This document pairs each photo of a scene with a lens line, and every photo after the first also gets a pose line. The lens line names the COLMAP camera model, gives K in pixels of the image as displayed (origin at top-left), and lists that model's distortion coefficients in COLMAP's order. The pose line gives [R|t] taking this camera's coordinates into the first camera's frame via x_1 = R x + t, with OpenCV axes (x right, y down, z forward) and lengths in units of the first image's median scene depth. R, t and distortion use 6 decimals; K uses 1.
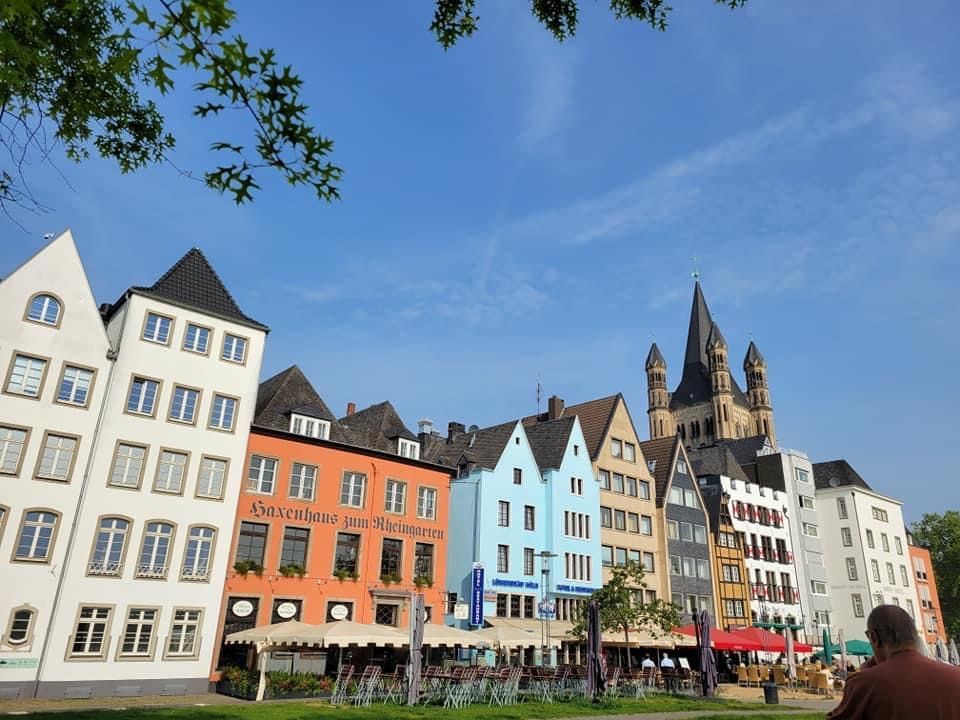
lens RADIAL K [[708.2, 0, 480.0], [0, 708.2, 360.0], [0, 0, 1]] dist [0.040922, -0.007174]
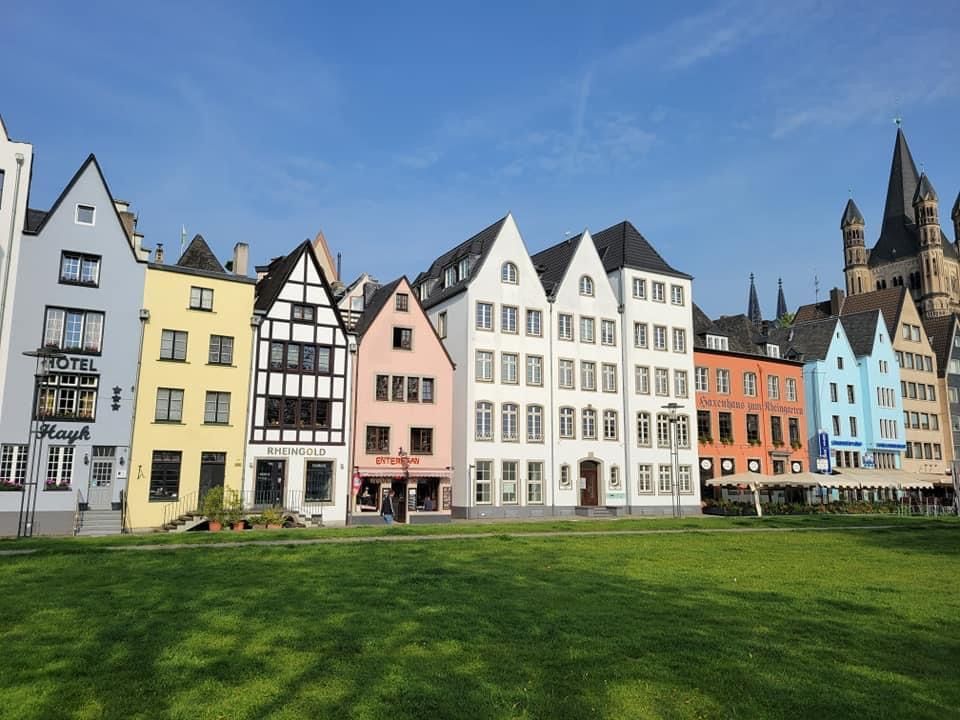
lens RADIAL K [[674.2, 0, 481.1], [0, 674.2, 371.4], [0, 0, 1]] dist [-0.000438, -0.005022]
pose [[0.973158, -0.046817, -0.225328, -0.314695], [0.092480, 0.976112, 0.196601, -0.124570], [0.210741, -0.212162, 0.954241, -0.311175]]
